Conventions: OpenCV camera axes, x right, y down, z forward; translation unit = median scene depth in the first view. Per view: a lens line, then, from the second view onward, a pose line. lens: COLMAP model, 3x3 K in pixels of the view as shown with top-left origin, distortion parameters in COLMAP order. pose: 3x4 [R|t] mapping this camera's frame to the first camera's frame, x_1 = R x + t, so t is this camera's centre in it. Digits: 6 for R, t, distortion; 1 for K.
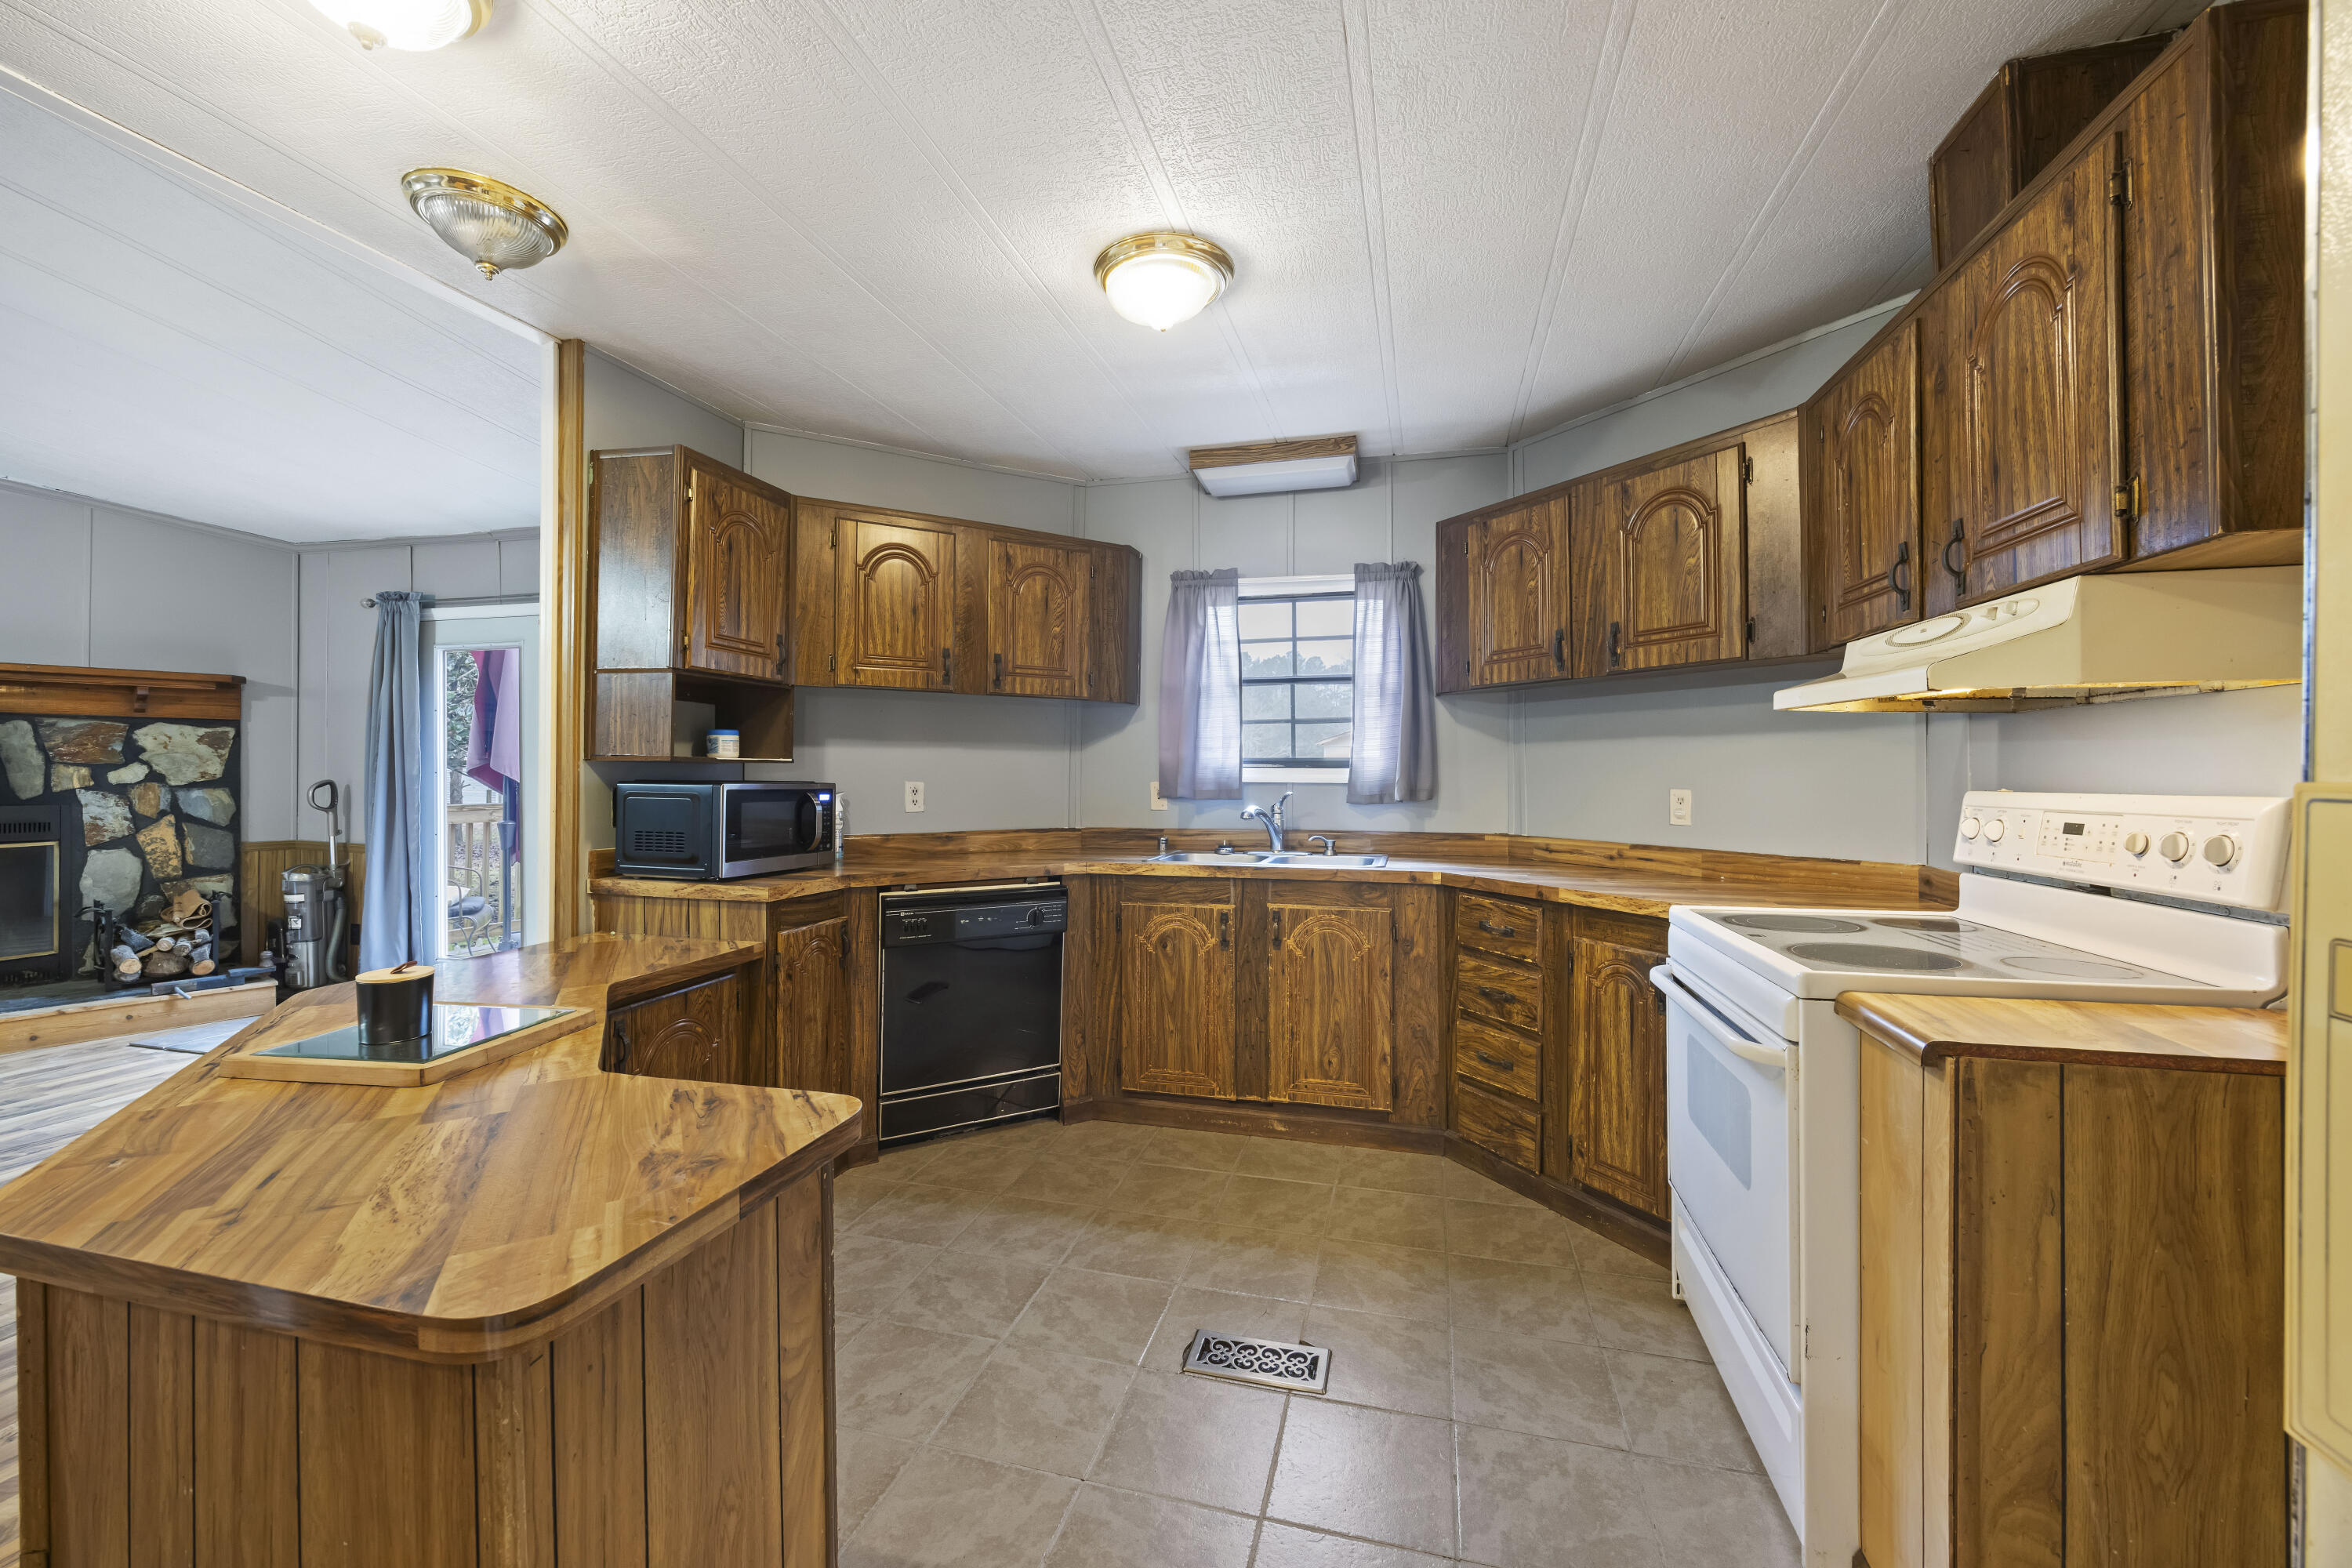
lens RADIAL K [[943.7, 0, 1176.0], [0, 943.7, 784.0], [0, 0, 1]] dist [-0.000661, -0.000178]
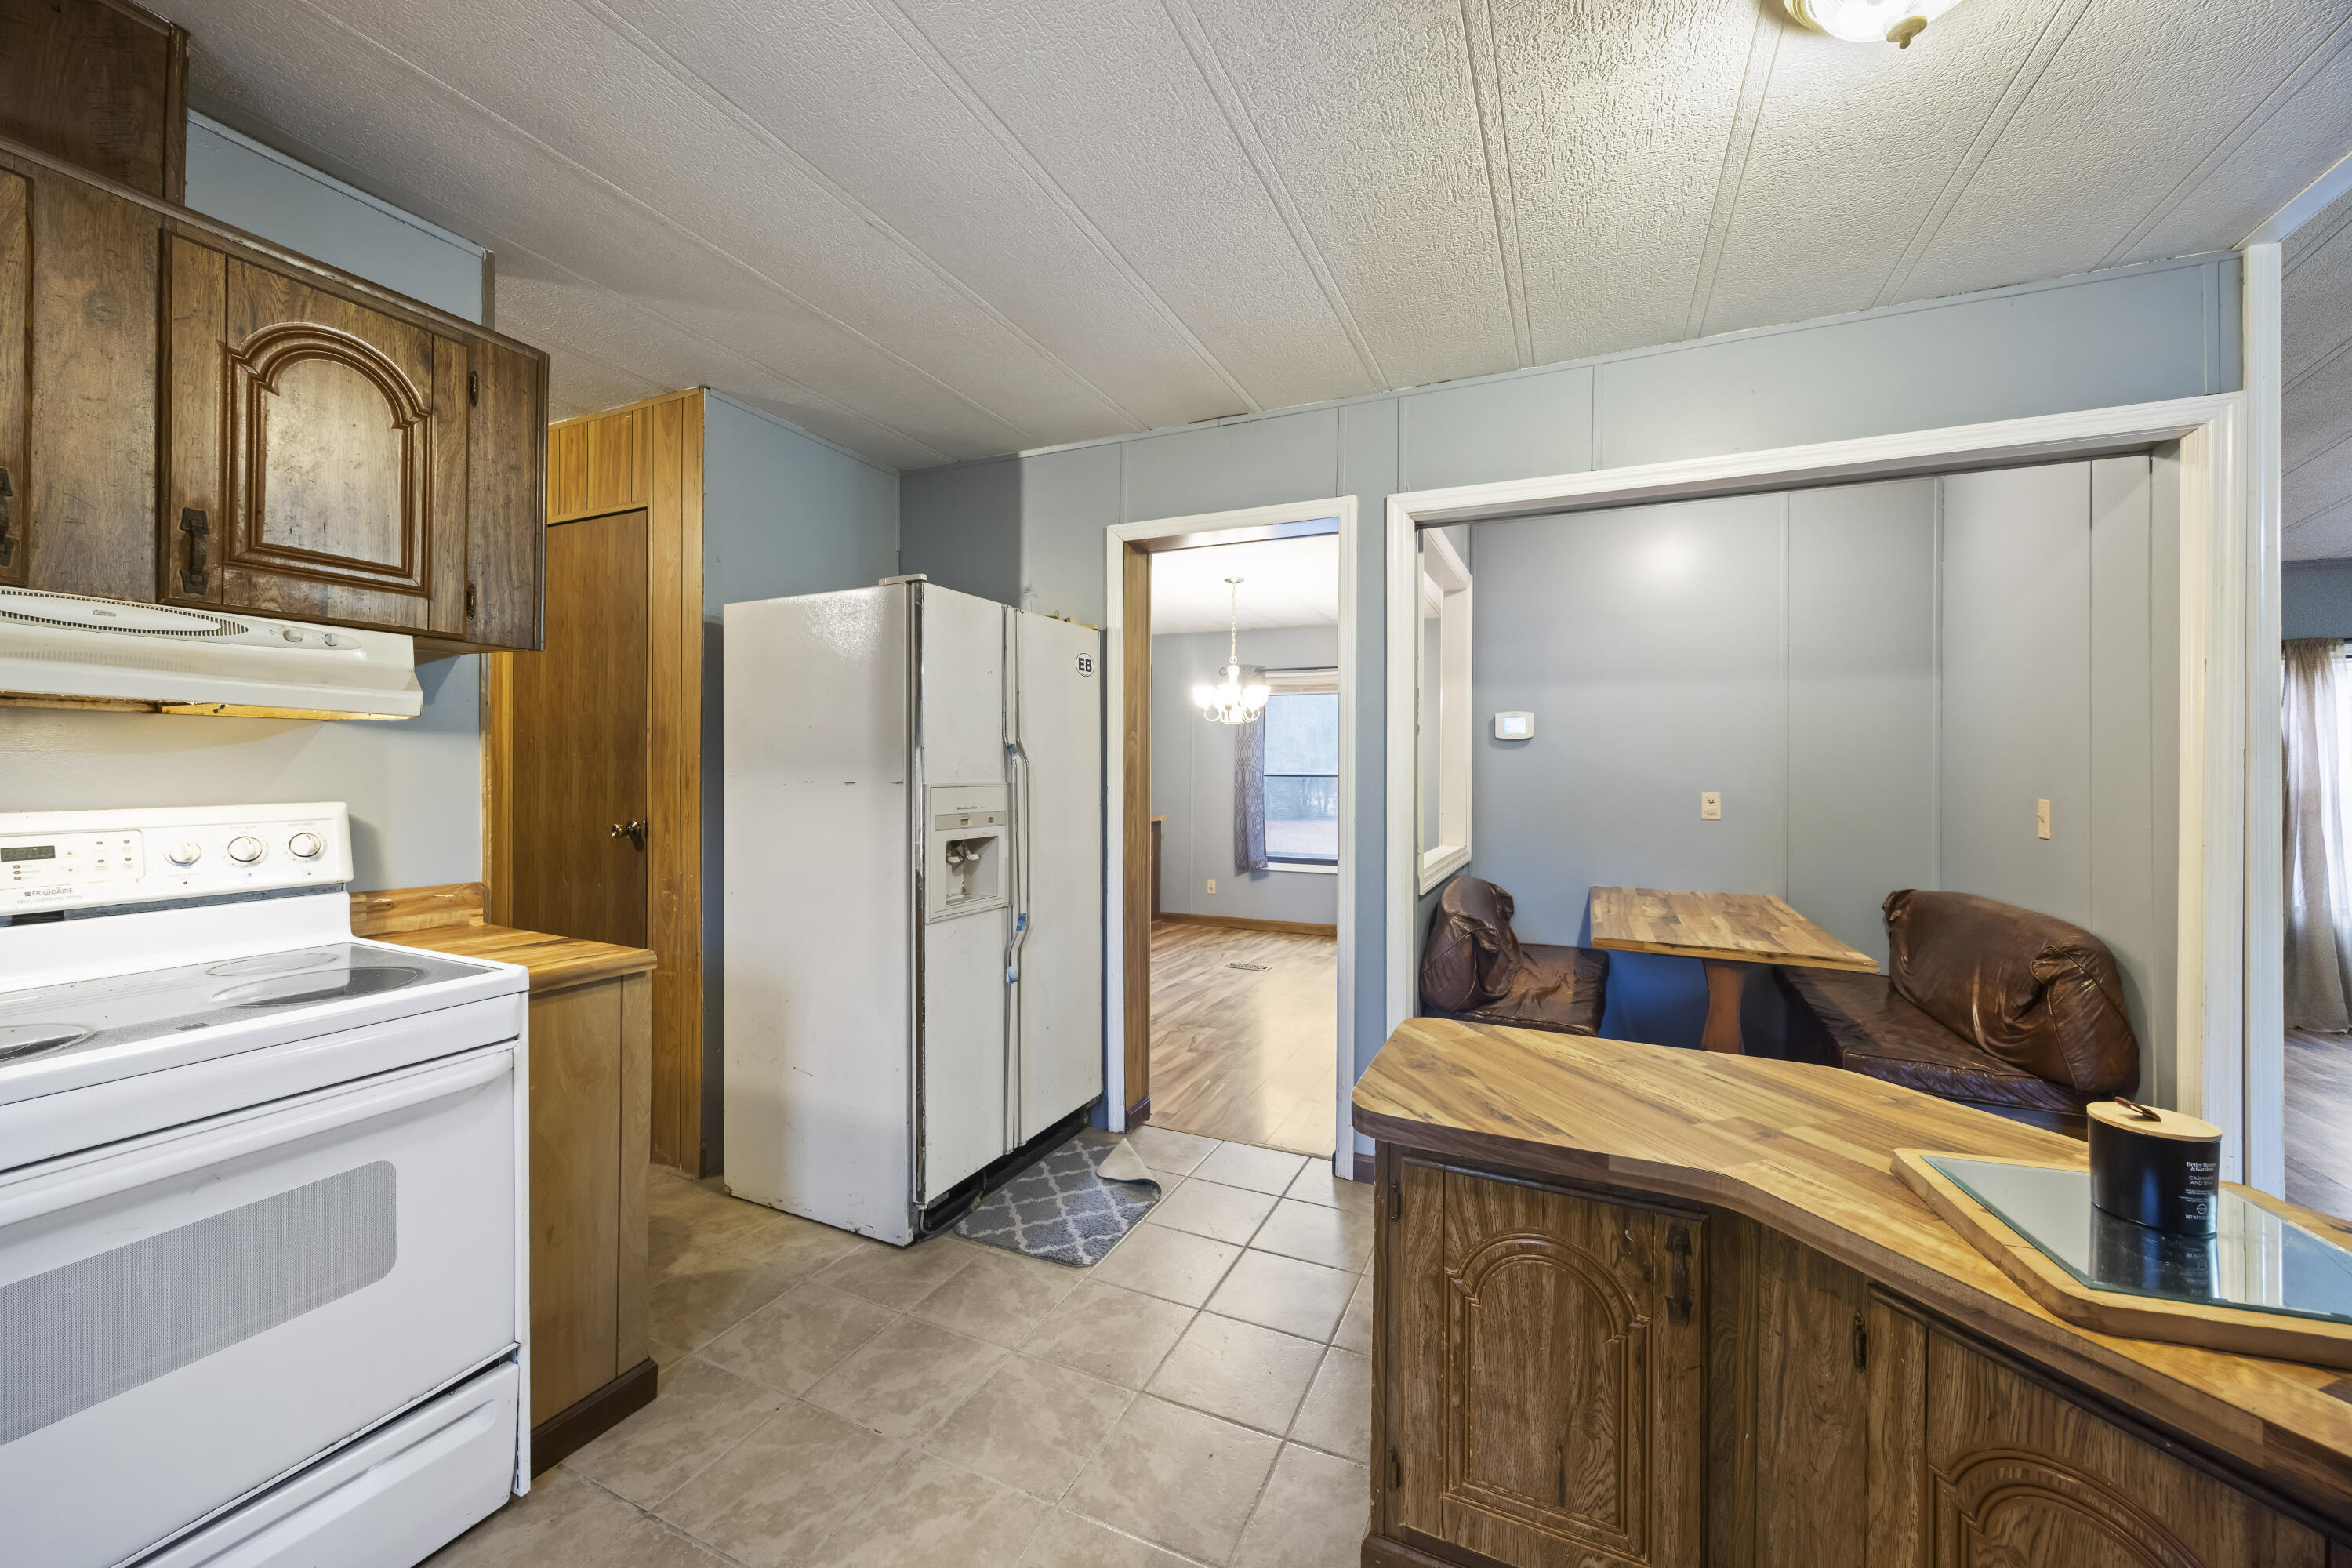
lens RADIAL K [[892.6, 0, 1176.6], [0, 892.6, 771.0], [0, 0, 1]] dist [-0.001047, -0.000004]
pose [[-0.986266, -0.008105, 0.164964, -0.304146], [-0.005466, 0.999850, 0.016448, -0.062296], [-0.165072, 0.015320, -0.986163, 2.098514]]
